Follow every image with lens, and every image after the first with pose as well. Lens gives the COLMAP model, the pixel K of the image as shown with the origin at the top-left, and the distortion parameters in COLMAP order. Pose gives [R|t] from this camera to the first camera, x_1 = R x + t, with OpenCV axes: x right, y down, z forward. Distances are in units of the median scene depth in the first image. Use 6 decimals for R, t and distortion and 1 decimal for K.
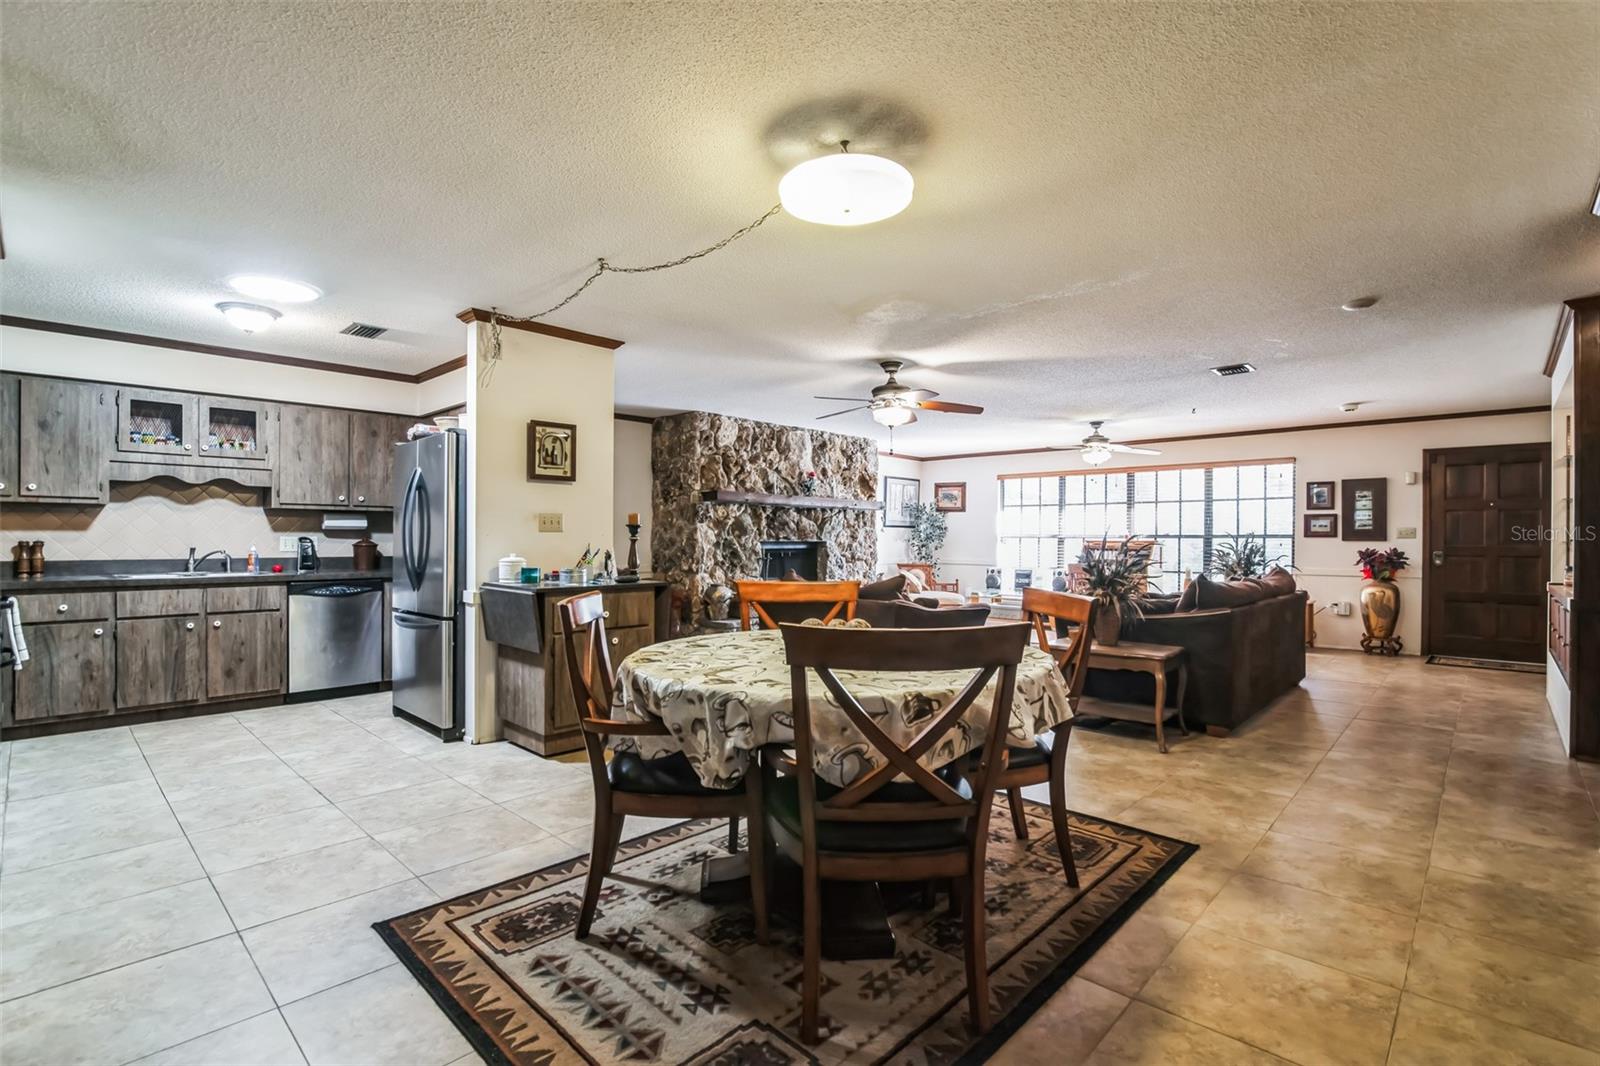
lens RADIAL K [[743.5, 0, 800.2], [0, 743.5, 542.3], [0, 0, 1]] dist [-0.020626, 0.002037]
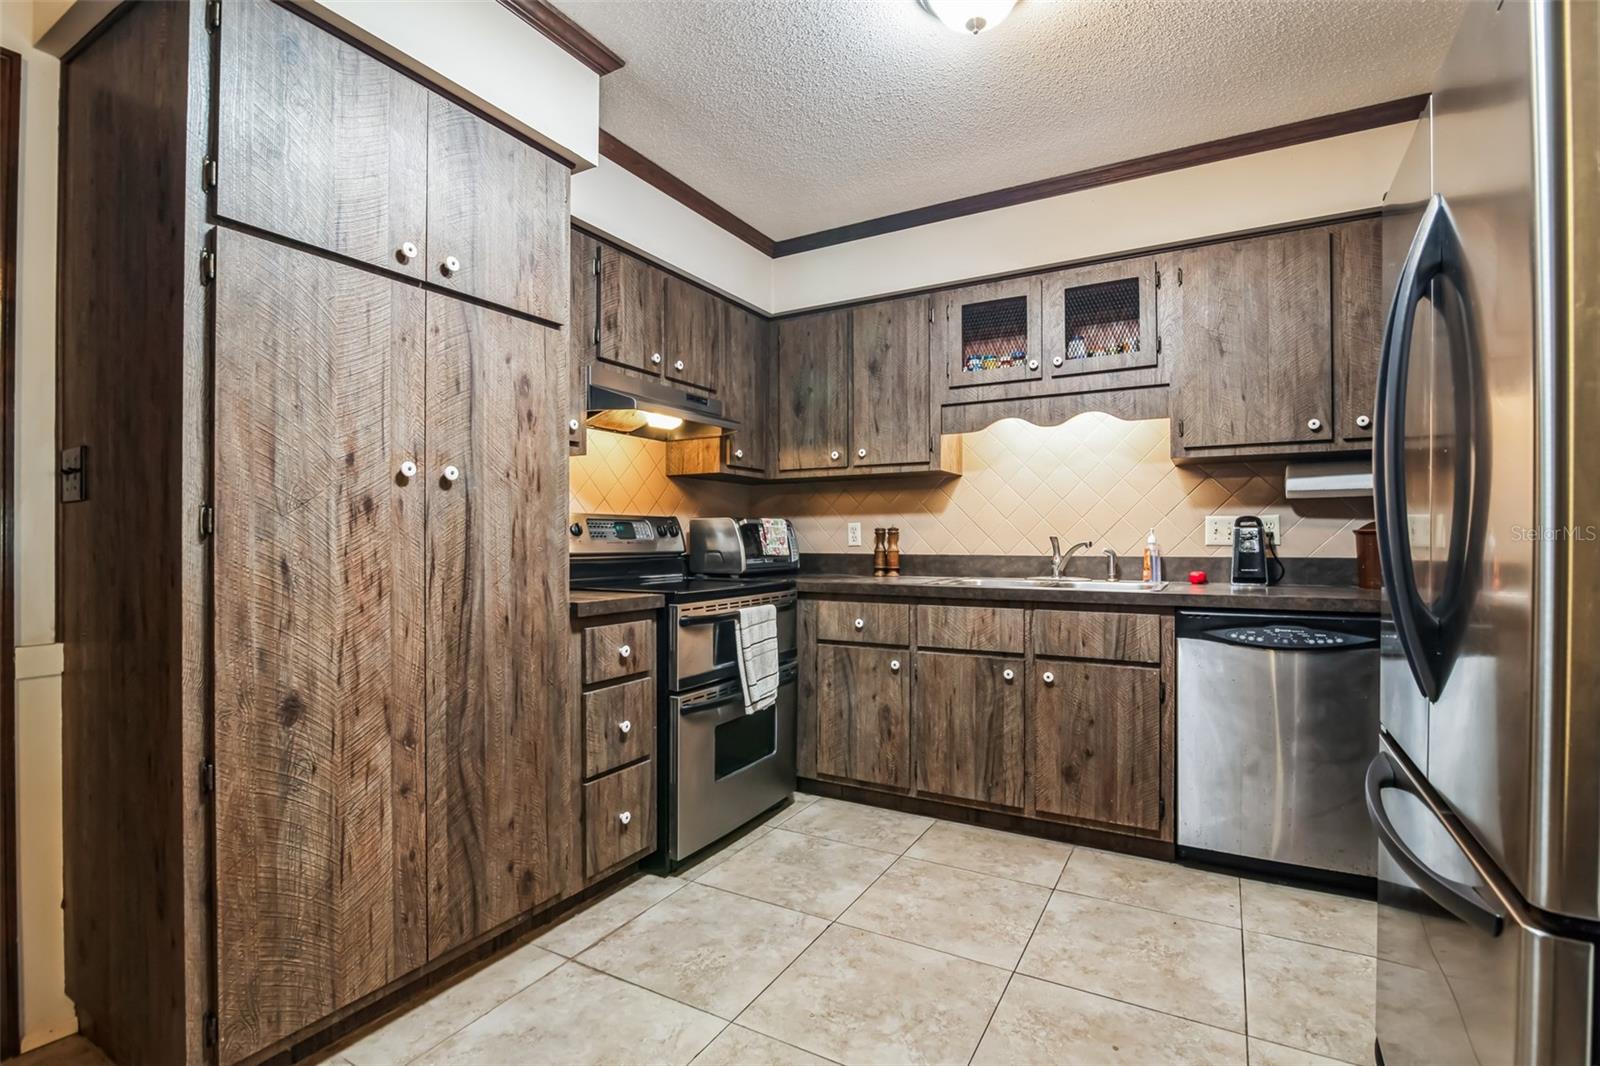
lens RADIAL K [[743.5, 0, 810.7], [0, 743.5, 538.5], [0, 0, 1]] dist [-0.020626, 0.002037]
pose [[0.247196, -0.005793, -0.968948, -0.291494], [-0.001909, 0.999977, -0.006465, 0.012669], [0.968963, 0.003448, 0.247180, 0.650414]]
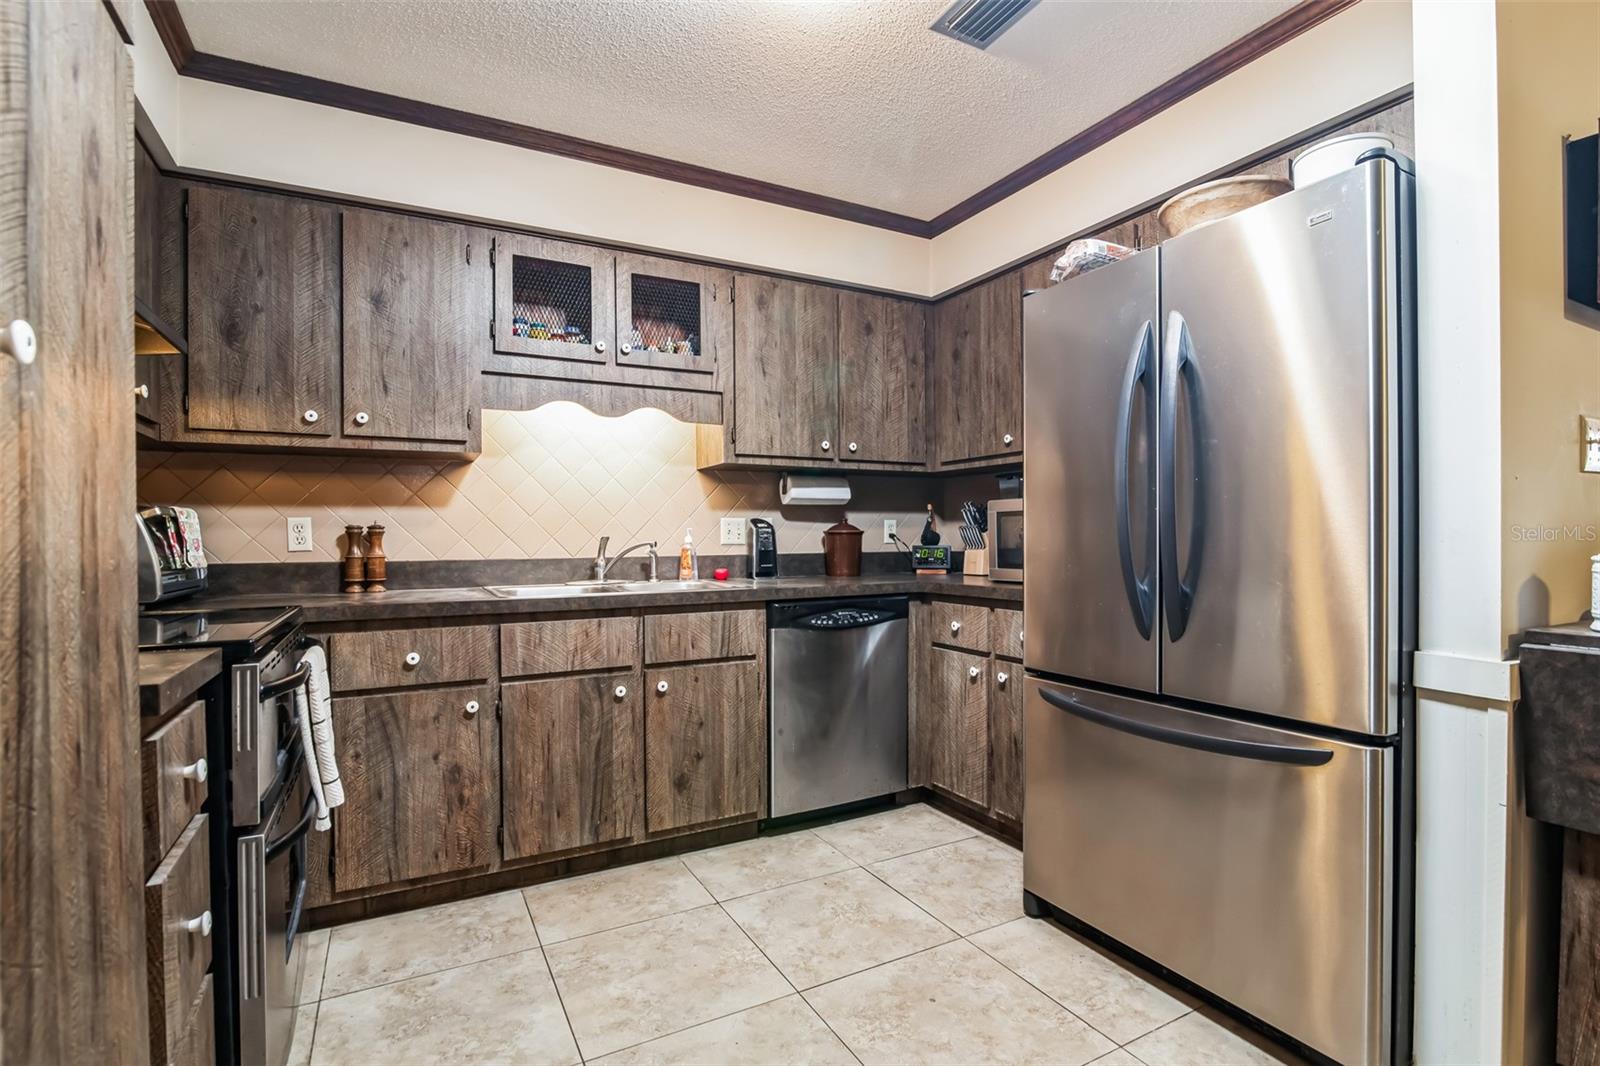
lens RADIAL K [[743.5, 0, 793.5], [0, 743.5, 544.7], [0, 0, 1]] dist [-0.020626, 0.002037]
pose [[0.949003, -0.008815, -0.315143, -0.510960], [0.010132, 0.999945, 0.002541, 0.012805], [0.315103, -0.005604, 0.949041, 0.510224]]
